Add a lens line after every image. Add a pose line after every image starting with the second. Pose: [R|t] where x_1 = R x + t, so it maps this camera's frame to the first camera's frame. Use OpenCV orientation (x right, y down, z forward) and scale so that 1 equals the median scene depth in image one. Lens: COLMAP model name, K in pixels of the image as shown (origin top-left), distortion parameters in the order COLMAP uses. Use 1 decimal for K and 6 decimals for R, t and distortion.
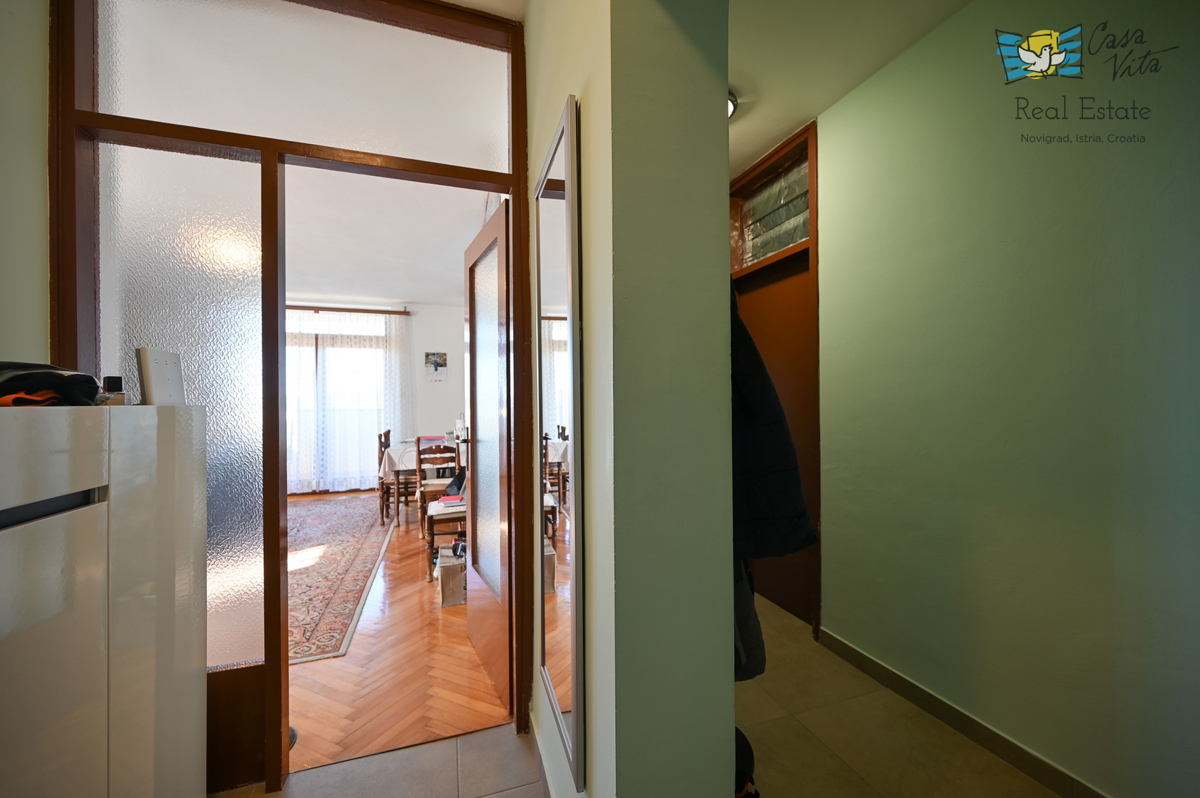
lens RADIAL K [[472.0, 0, 602.0], [0, 472.0, 399.6], [0, 0, 1]] dist [-0.002478, -0.000111]
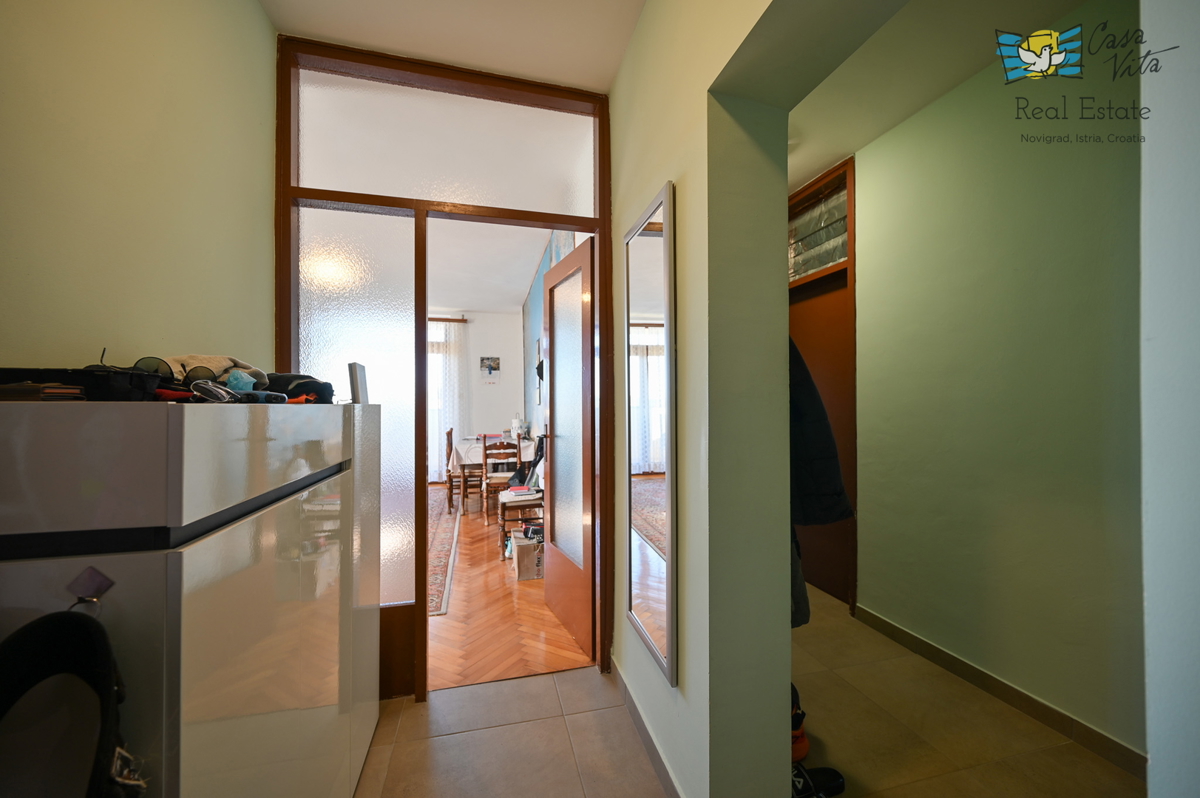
lens RADIAL K [[472.0, 0, 602.2], [0, 472.0, 399.5], [0, 0, 1]] dist [-0.002478, -0.000111]
pose [[0.997878, 0.005116, -0.064916, -0.074661], [-0.005405, 0.999976, -0.004283, 0.000543], [0.064893, 0.004625, 0.997882, -0.170151]]
